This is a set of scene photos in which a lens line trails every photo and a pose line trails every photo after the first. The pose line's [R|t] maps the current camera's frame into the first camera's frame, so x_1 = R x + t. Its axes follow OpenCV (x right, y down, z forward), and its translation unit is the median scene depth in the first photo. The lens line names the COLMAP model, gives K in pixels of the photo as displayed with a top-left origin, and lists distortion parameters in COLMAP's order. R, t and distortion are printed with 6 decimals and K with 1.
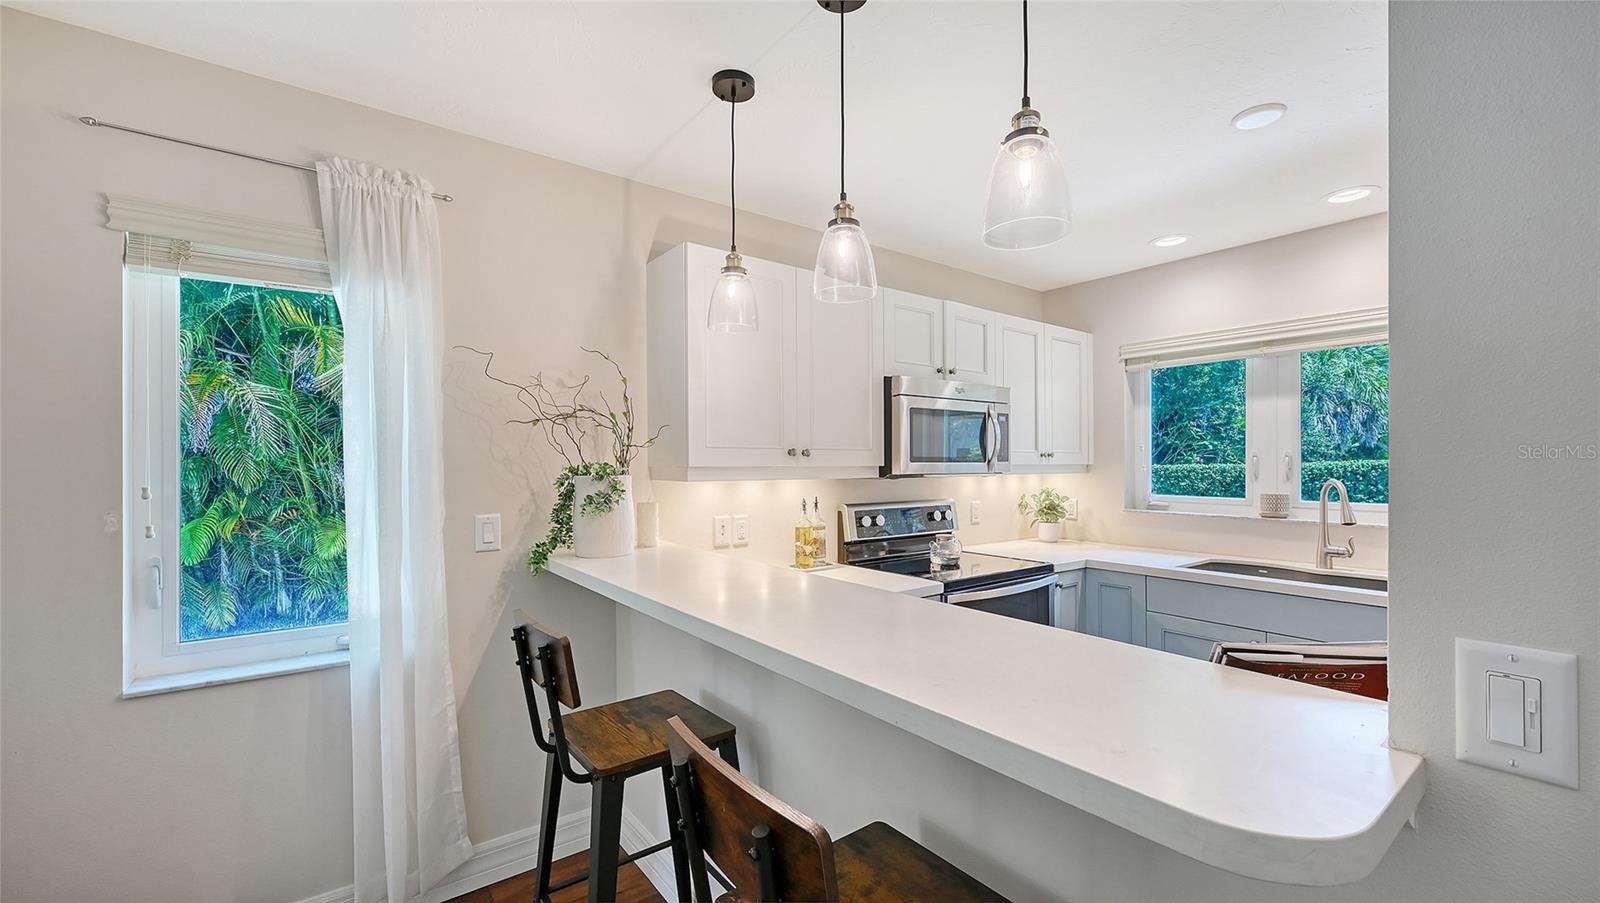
lens RADIAL K [[656.7, 0, 813.9], [0, 656.7, 461.7], [0, 0, 1]] dist [-0.007227, 0.001645]
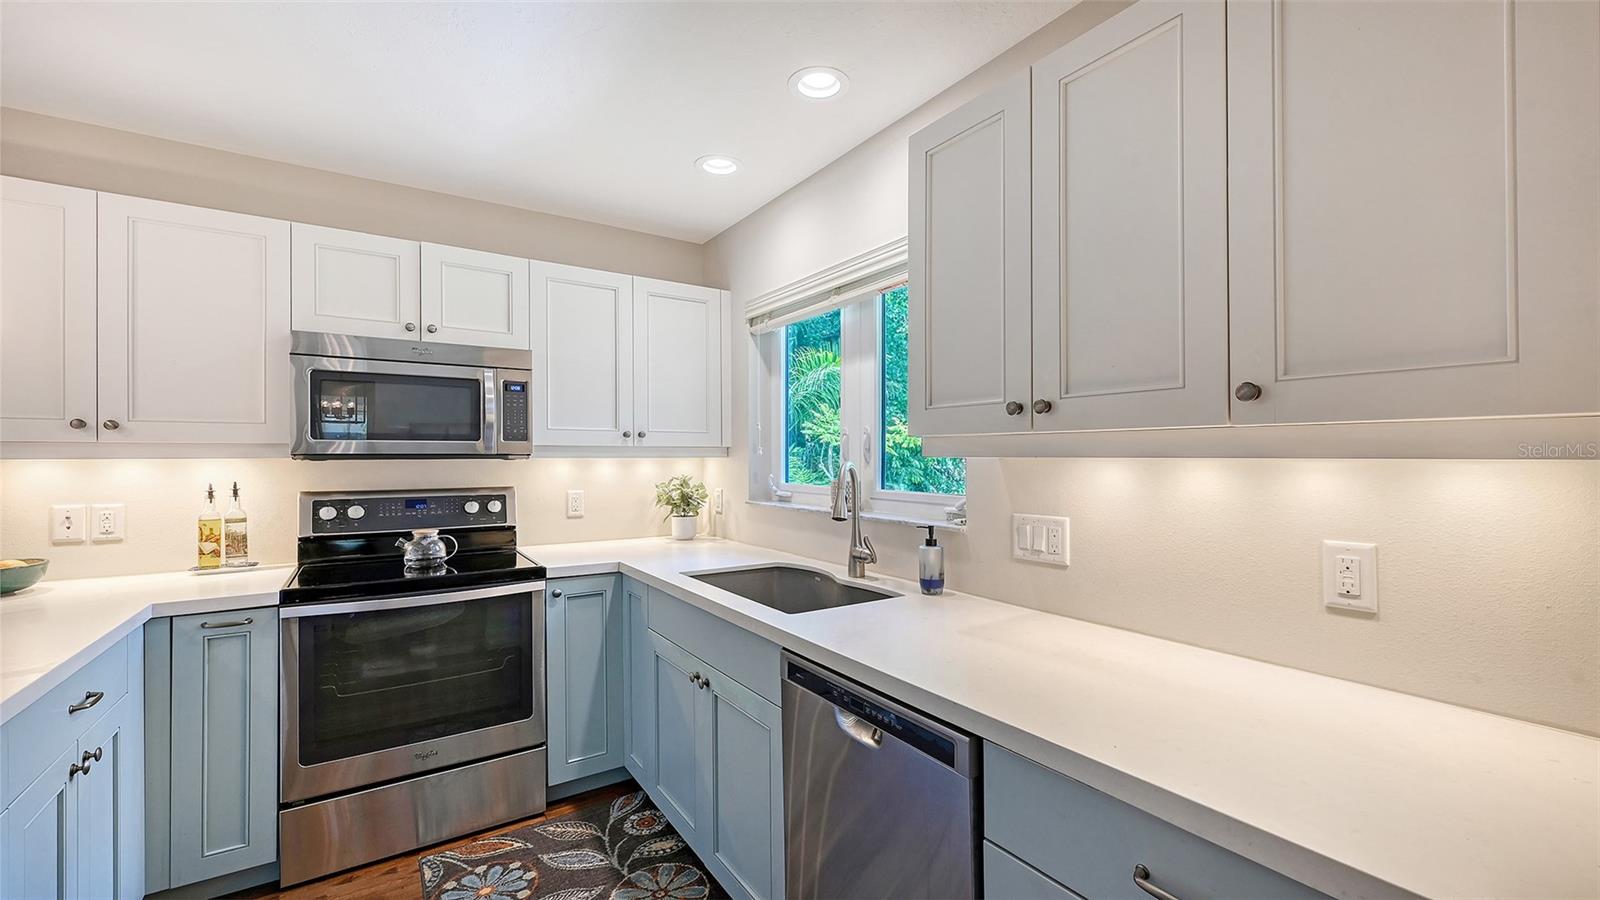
lens RADIAL K [[649.7, 0, 825.9], [0, 649.7, 453.9], [0, 0, 1]] dist [-0.002772, 0.000027]
pose [[0.998836, -0.000115, -0.048244, 0.752725], [-0.000086, 0.999991, -0.004171, 0.020689], [0.048244, 0.004171, 0.998827, 0.224504]]
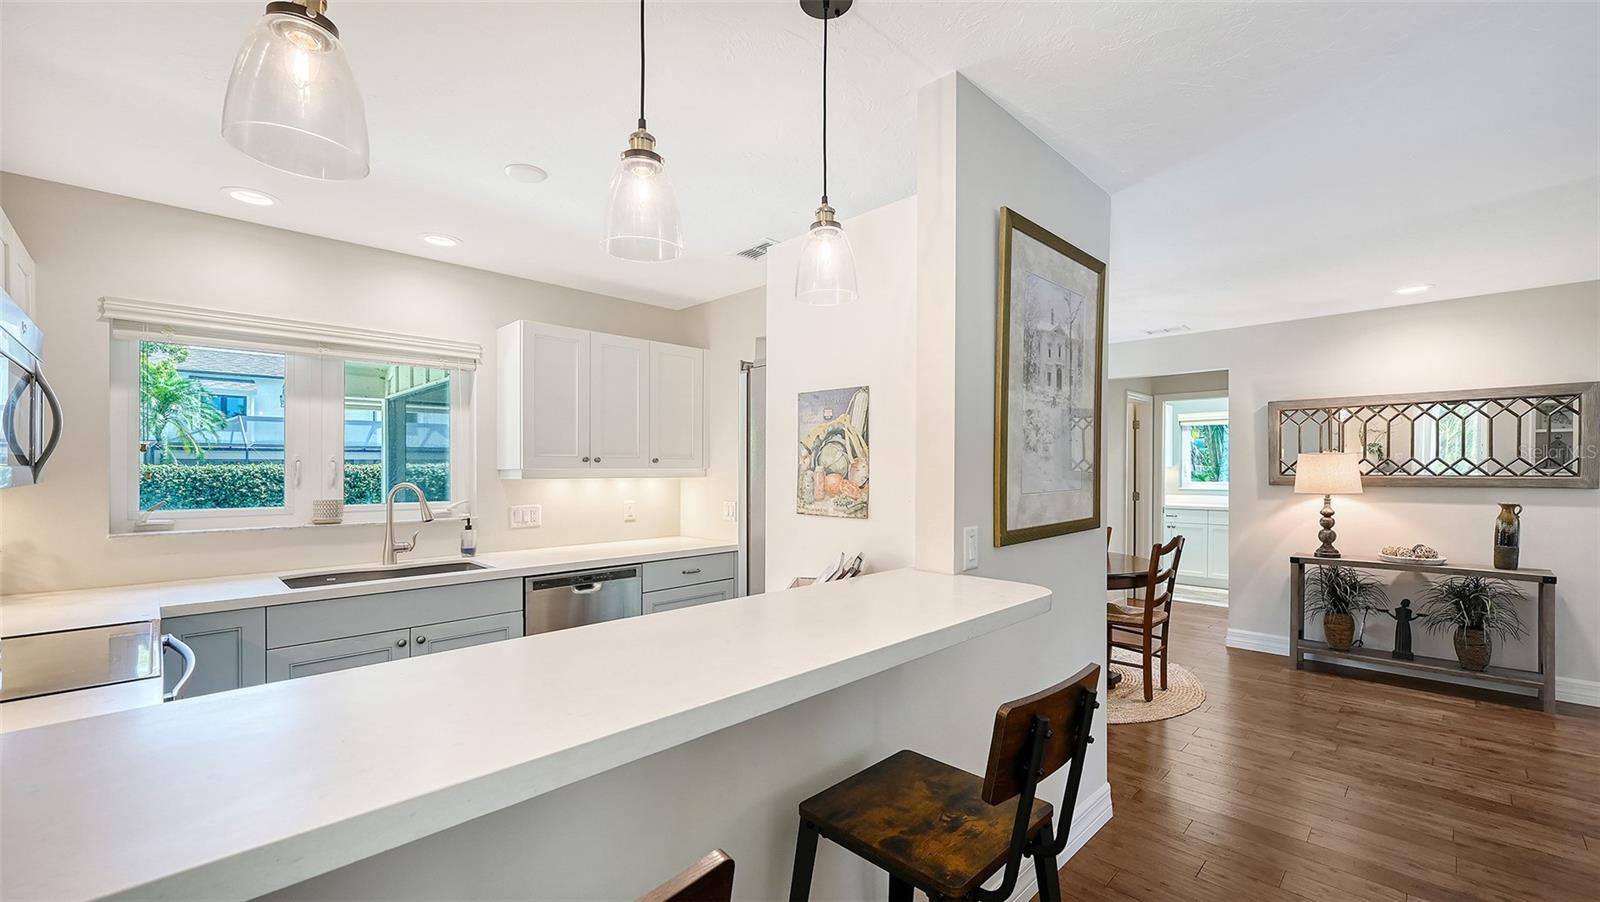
lens RADIAL K [[656.7, 0, 796.8], [0, 656.7, 465.6], [0, 0, 1]] dist [-0.007227, 0.001645]
pose [[-0.121613, 0.005769, 0.992561, -0.368790], [0.001436, 0.999983, -0.005636, 0.005240], [-0.992577, 0.000740, -0.121620, 0.445139]]
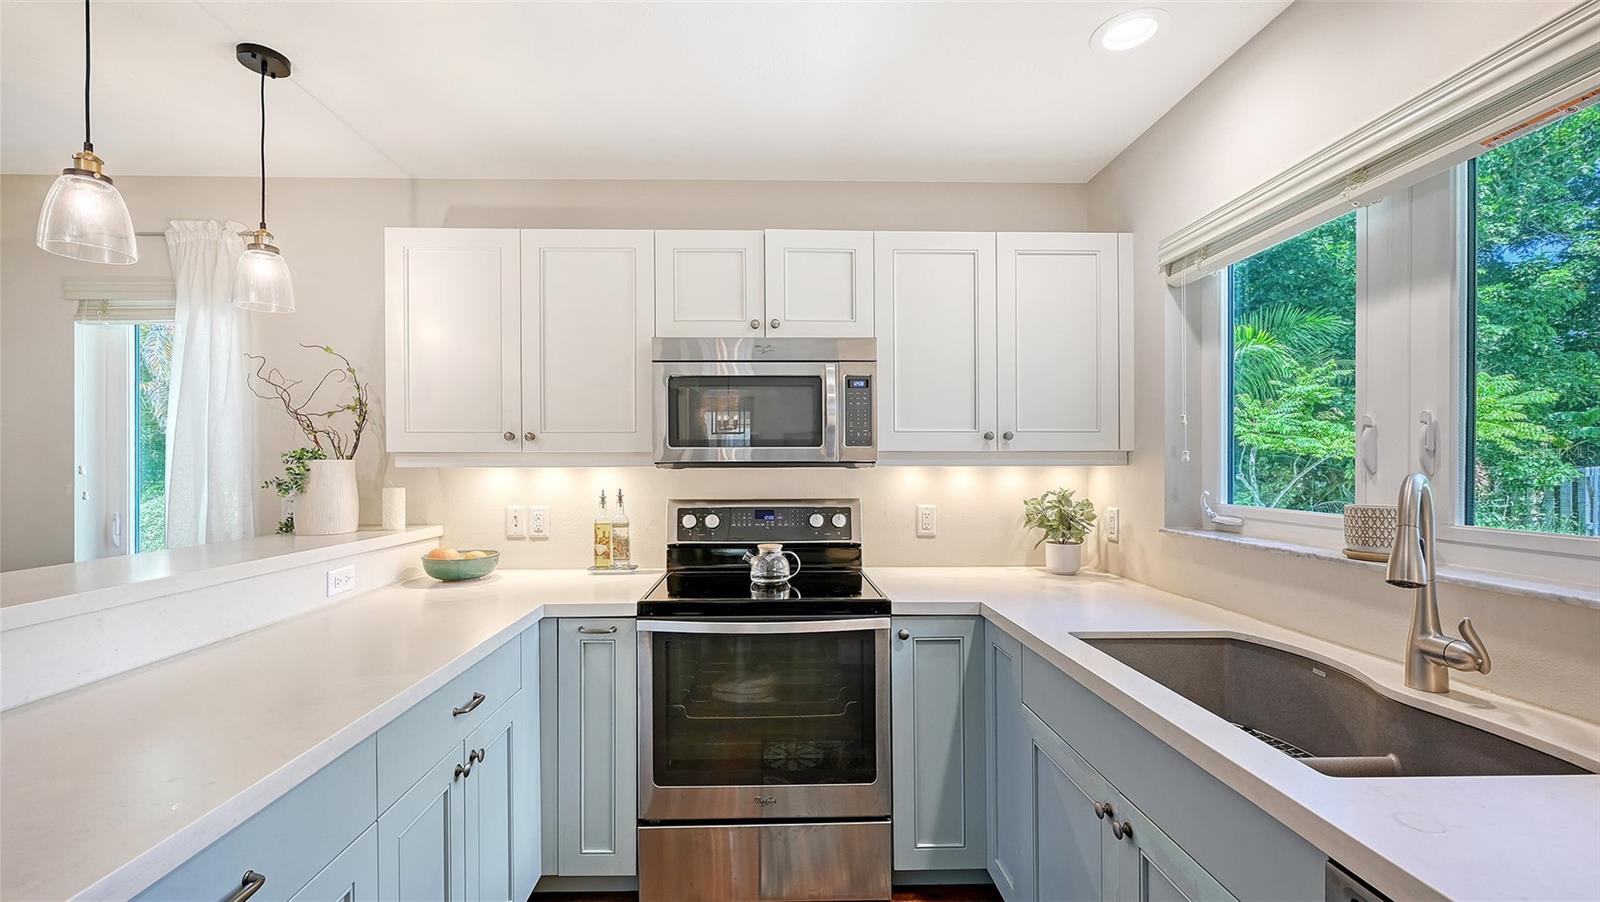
lens RADIAL K [[656.7, 0, 784.9], [0, 656.7, 469.9], [0, 0, 1]] dist [-0.007227, 0.001645]
pose [[0.807784, 0.004519, -0.589462, 0.669467], [0.001273, 0.999955, 0.009410, 0.019664], [0.589477, -0.008352, 0.807742, 0.416335]]
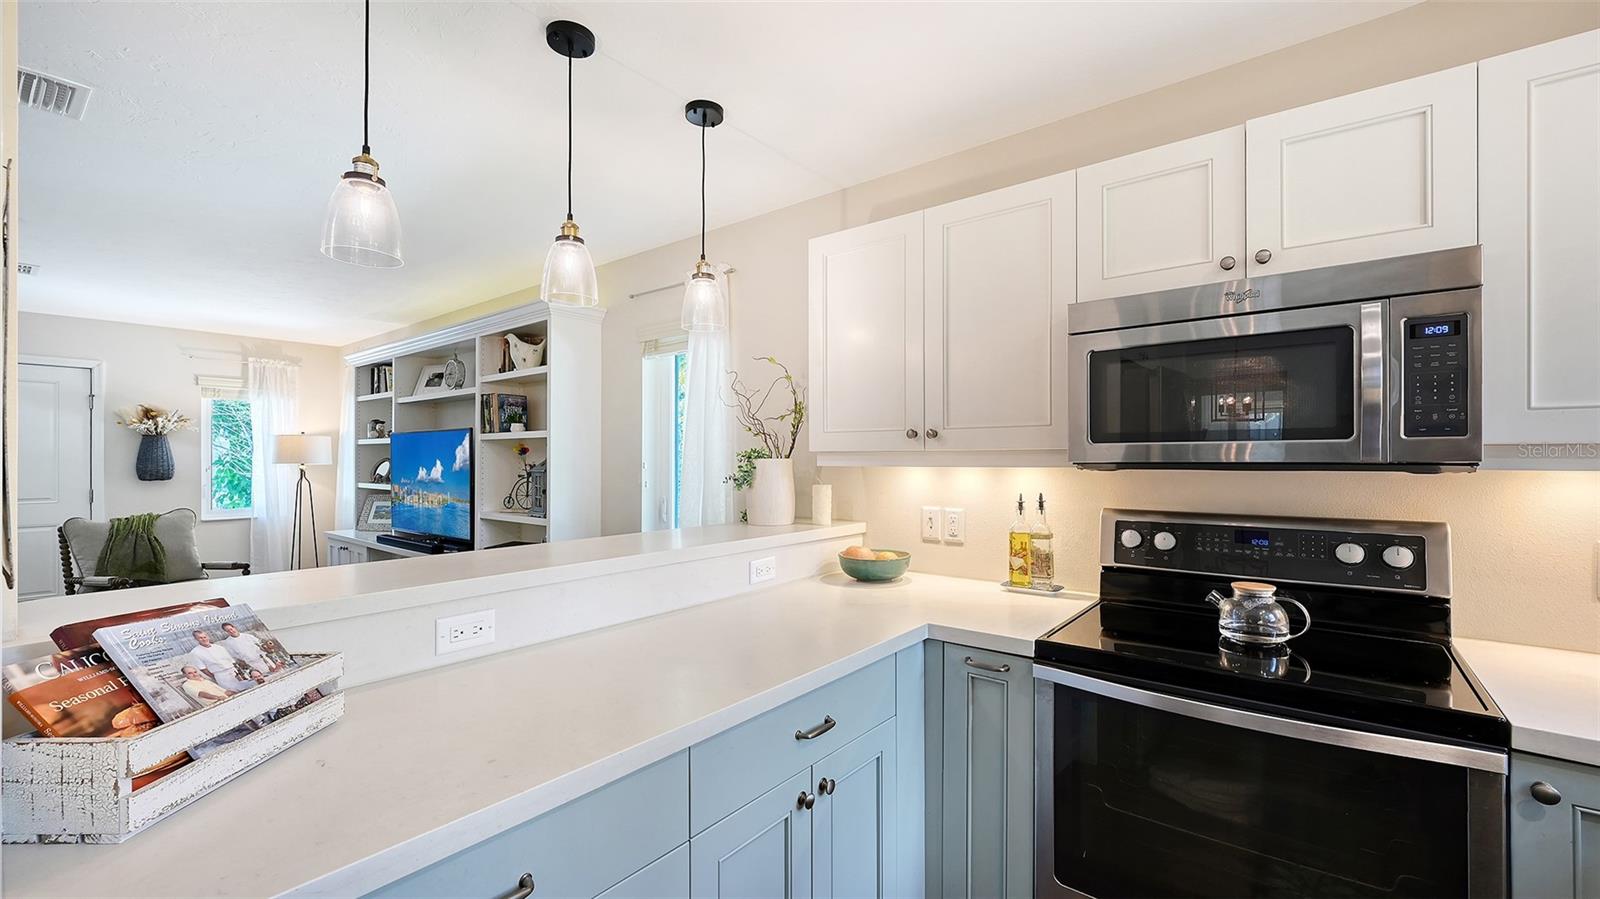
lens RADIAL K [[649.7, 0, 789.3], [0, 649.7, 461.6], [0, 0, 1]] dist [-0.002772, 0.000027]
pose [[0.226078, 0.005677, -0.974093, 0.620099], [0.001636, 0.999979, 0.006207, 0.013083], [0.974108, -0.002997, 0.226064, 0.551357]]
